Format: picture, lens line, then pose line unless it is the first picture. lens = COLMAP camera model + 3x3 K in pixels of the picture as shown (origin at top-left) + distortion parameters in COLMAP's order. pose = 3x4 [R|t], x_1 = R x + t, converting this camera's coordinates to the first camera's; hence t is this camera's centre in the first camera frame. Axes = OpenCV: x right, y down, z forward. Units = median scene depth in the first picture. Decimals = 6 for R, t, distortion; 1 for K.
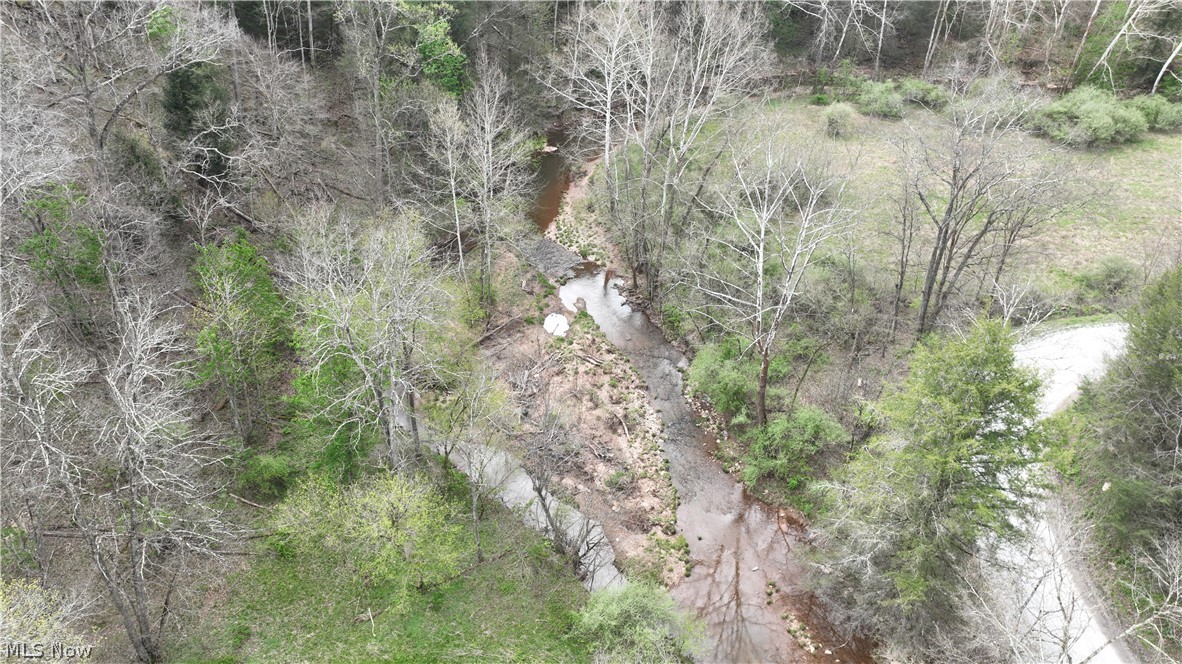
lens RADIAL K [[839.8, 0, 594.6], [0, 839.8, 330.8], [0, 0, 1]] dist [-0.008708, 0.037405]
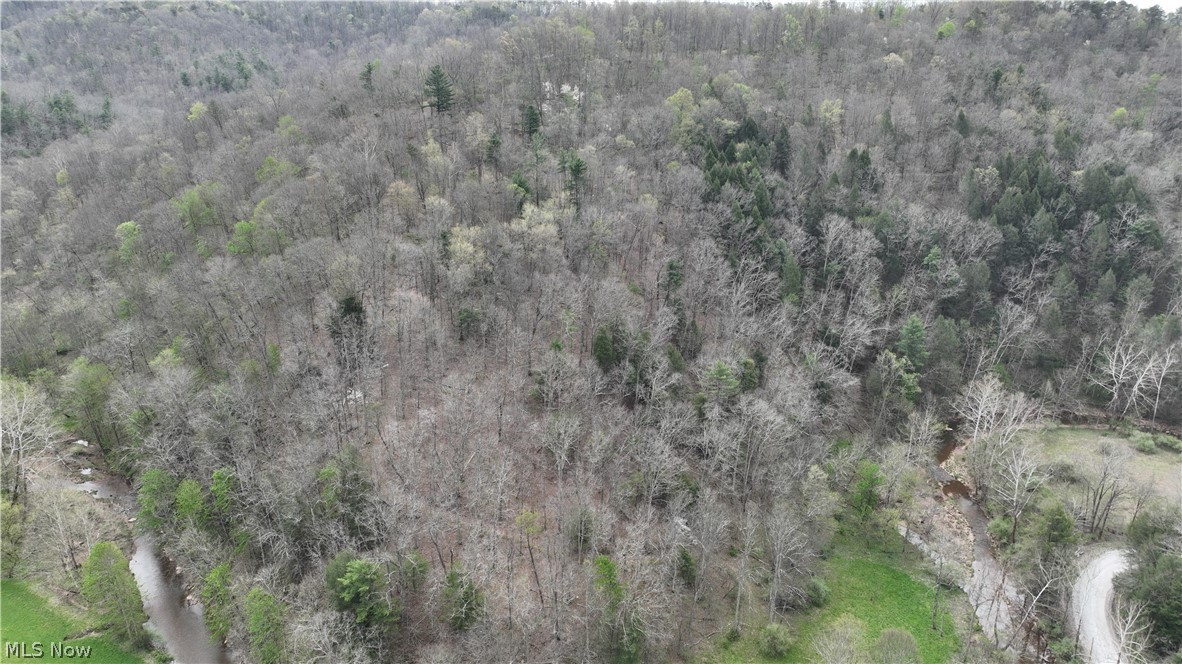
lens RADIAL K [[839.8, 0, 594.6], [0, 839.8, 330.8], [0, 0, 1]] dist [-0.008708, 0.037405]
pose [[0.883066, 0.164781, -0.439366, 0.063751], [-0.276109, 0.939536, -0.202573, 0.303542], [0.379420, 0.300198, 0.875170, -1.698771]]
